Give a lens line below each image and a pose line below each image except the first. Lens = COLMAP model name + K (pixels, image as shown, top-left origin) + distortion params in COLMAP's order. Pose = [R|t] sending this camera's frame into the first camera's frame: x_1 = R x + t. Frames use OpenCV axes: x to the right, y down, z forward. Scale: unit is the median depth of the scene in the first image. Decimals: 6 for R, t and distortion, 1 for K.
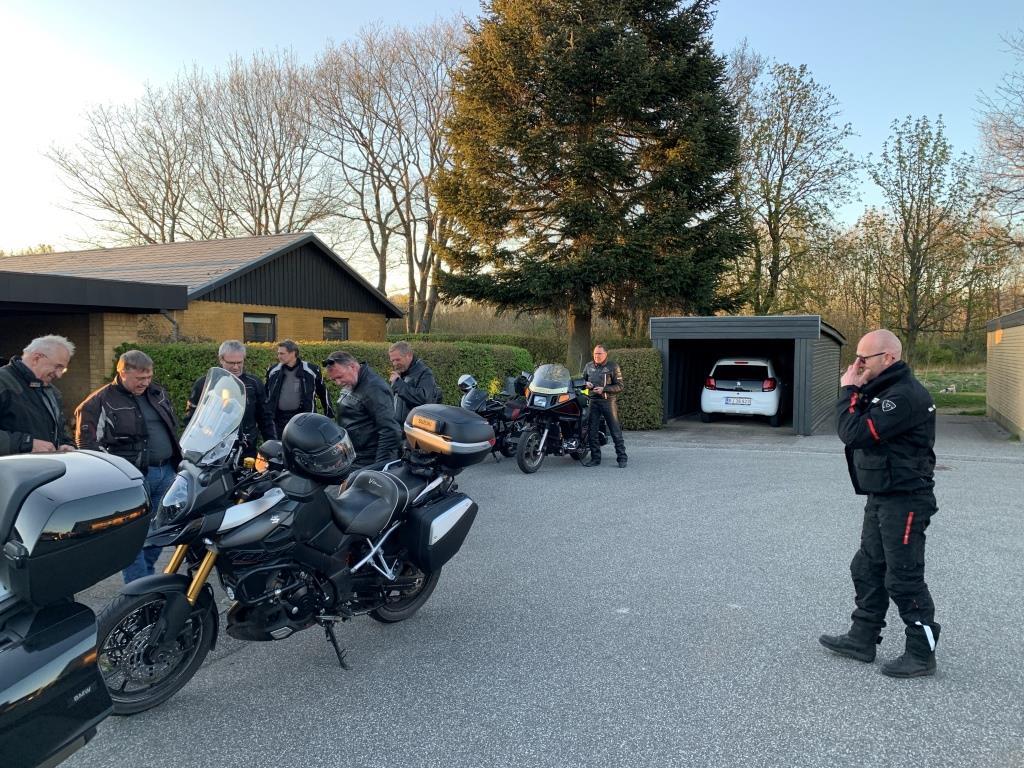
lens RADIAL K [[776.2, 0, 509.9], [0, 776.2, 374.1], [0, 0, 1]] dist [0.010742, -0.002789]
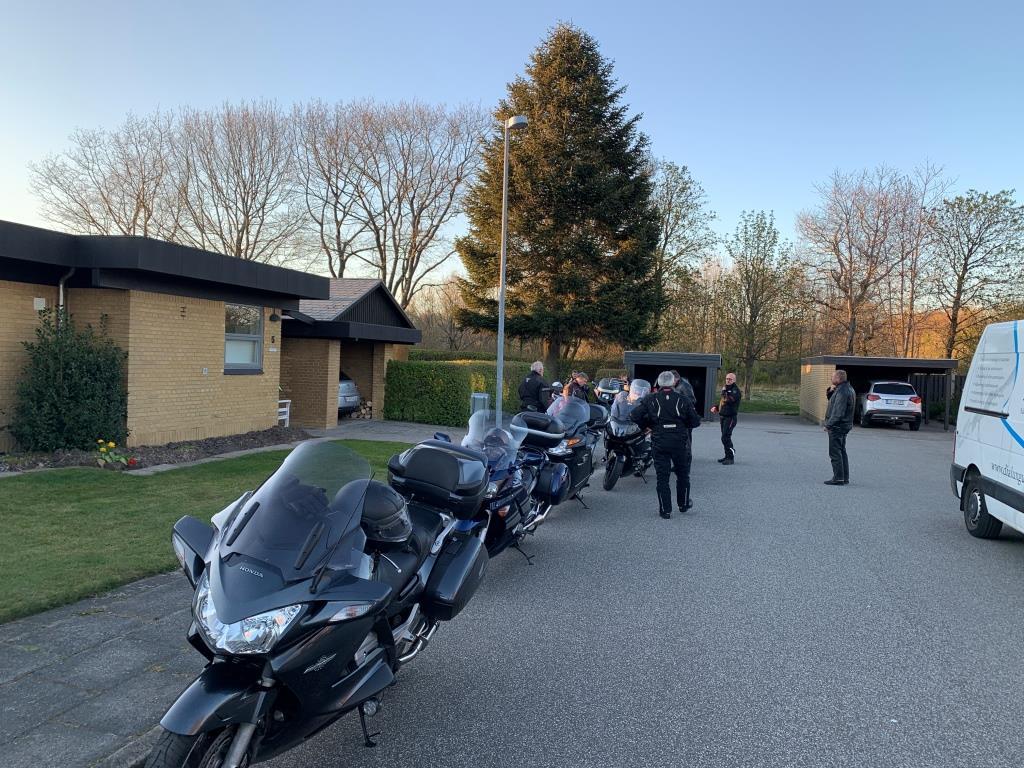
lens RADIAL K [[766.3, 0, 529.1], [0, 766.3, 384.5], [0, 0, 1]] dist [0.078191, -0.100011]
pose [[0.973351, 0.029122, 0.227465, -0.296926], [-0.029538, 0.999562, -0.001573, 0.006491], [-0.227411, -0.005188, 0.973785, -0.429555]]
